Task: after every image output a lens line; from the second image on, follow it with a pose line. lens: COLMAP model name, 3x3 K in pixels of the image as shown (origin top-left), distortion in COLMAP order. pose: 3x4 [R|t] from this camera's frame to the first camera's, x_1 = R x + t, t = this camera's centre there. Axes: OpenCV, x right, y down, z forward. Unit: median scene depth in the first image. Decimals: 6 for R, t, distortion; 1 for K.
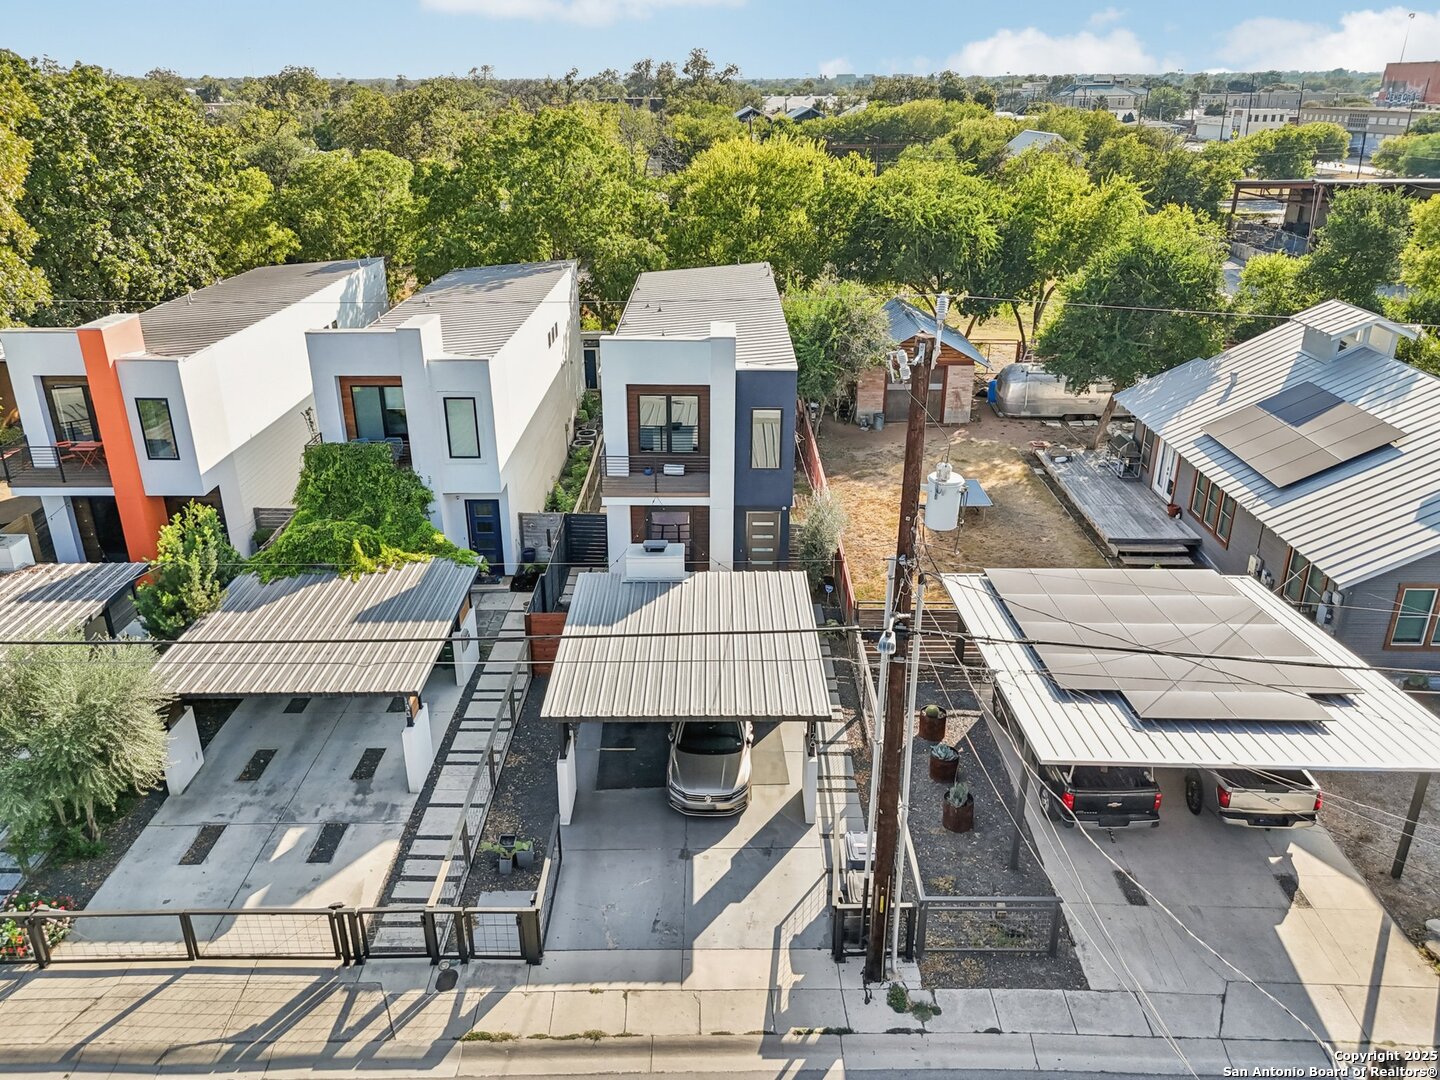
lens RADIAL K [[1089.9, 0, 713.1], [0, 1089.9, 538.8], [0, 0, 1]] dist [0.036626, -0.006435]
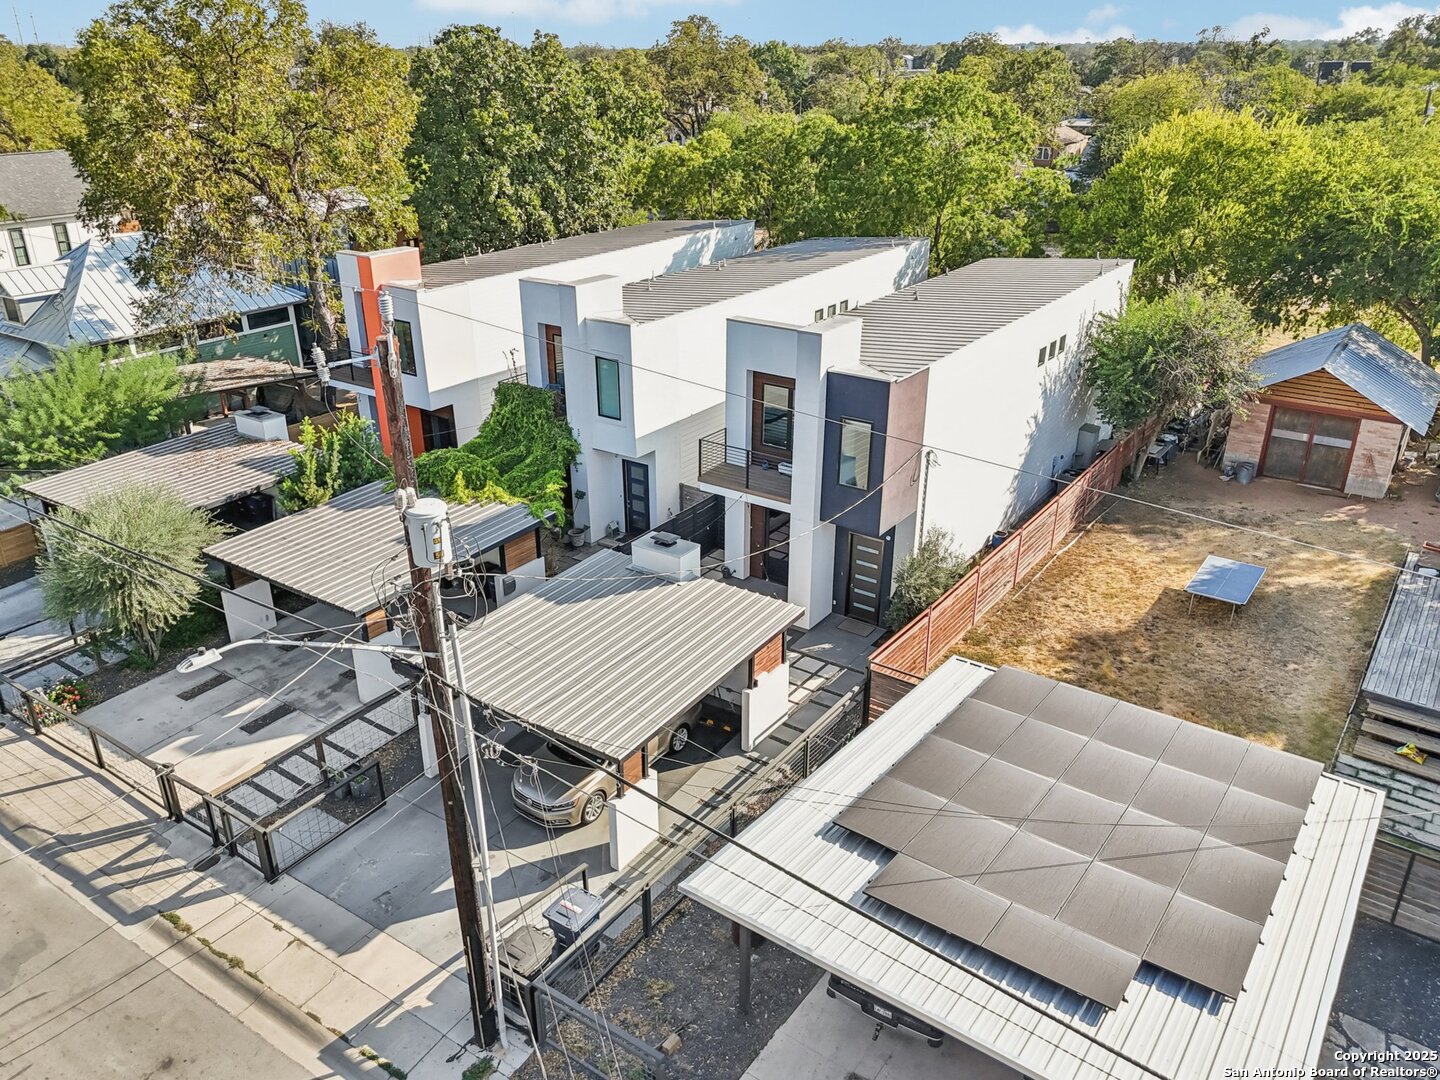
lens RADIAL K [[1084.0, 0, 717.3], [0, 1084.0, 535.7], [0, 0, 1]] dist [0.072736, -0.071874]
pose [[0.823971, 0.230698, -0.517543, 0.485385], [-0.217690, 0.972154, 0.086762, -0.091045], [0.523148, 0.041175, 0.851247, 0.221510]]
